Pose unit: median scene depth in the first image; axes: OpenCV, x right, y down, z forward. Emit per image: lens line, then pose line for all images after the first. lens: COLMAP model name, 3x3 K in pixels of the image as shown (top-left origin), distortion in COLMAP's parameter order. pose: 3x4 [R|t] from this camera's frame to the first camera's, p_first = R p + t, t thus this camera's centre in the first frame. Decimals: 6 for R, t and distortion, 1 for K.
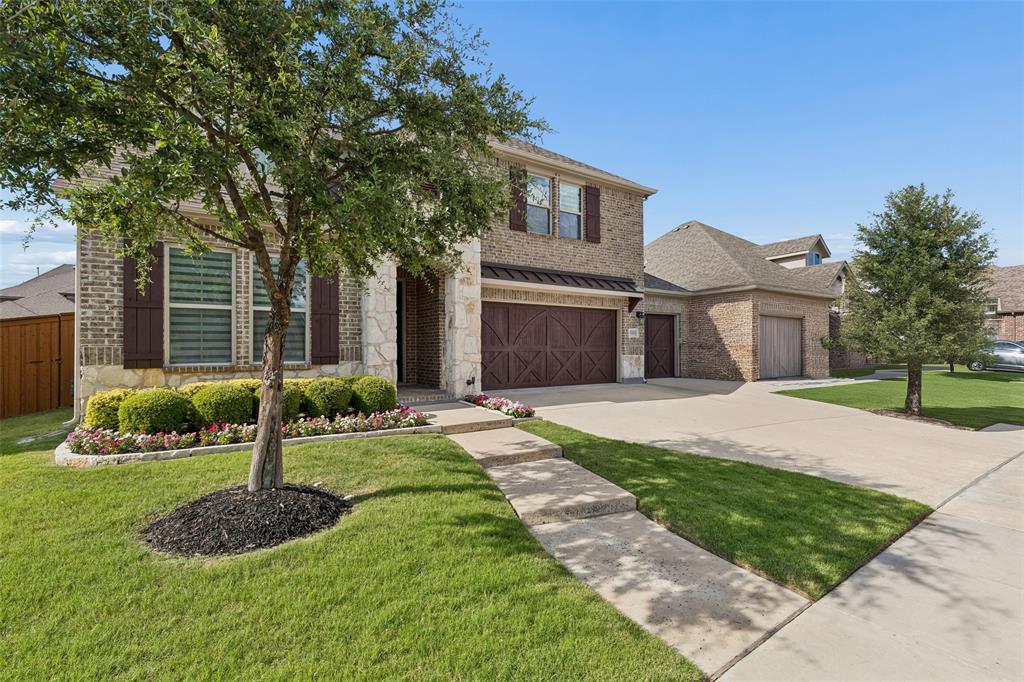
lens RADIAL K [[470.4, 0, 515.5], [0, 470.4, 334.6], [0, 0, 1]] dist [0.008380, -0.002705]
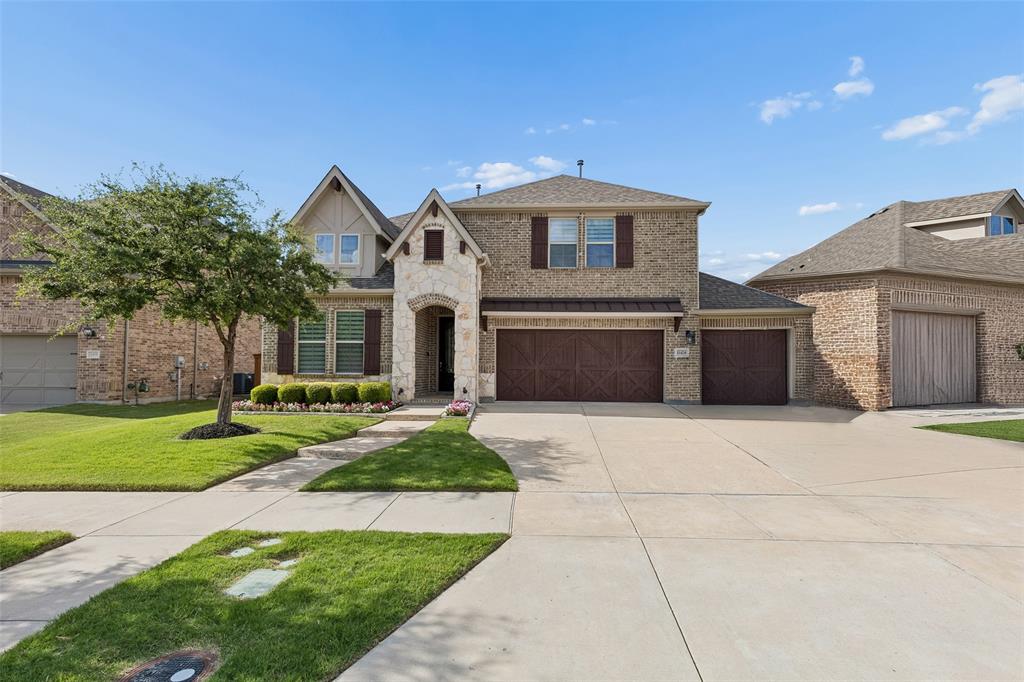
lens RADIAL K [[470.4, 0, 509.1], [0, 470.4, 351.6], [0, 0, 1]] dist [0.008380, -0.002705]
pose [[0.794235, -0.017763, -0.607351, 0.836497], [0.008310, 0.999797, -0.018374, 0.014553], [0.607554, 0.009546, 0.794221, 0.002250]]
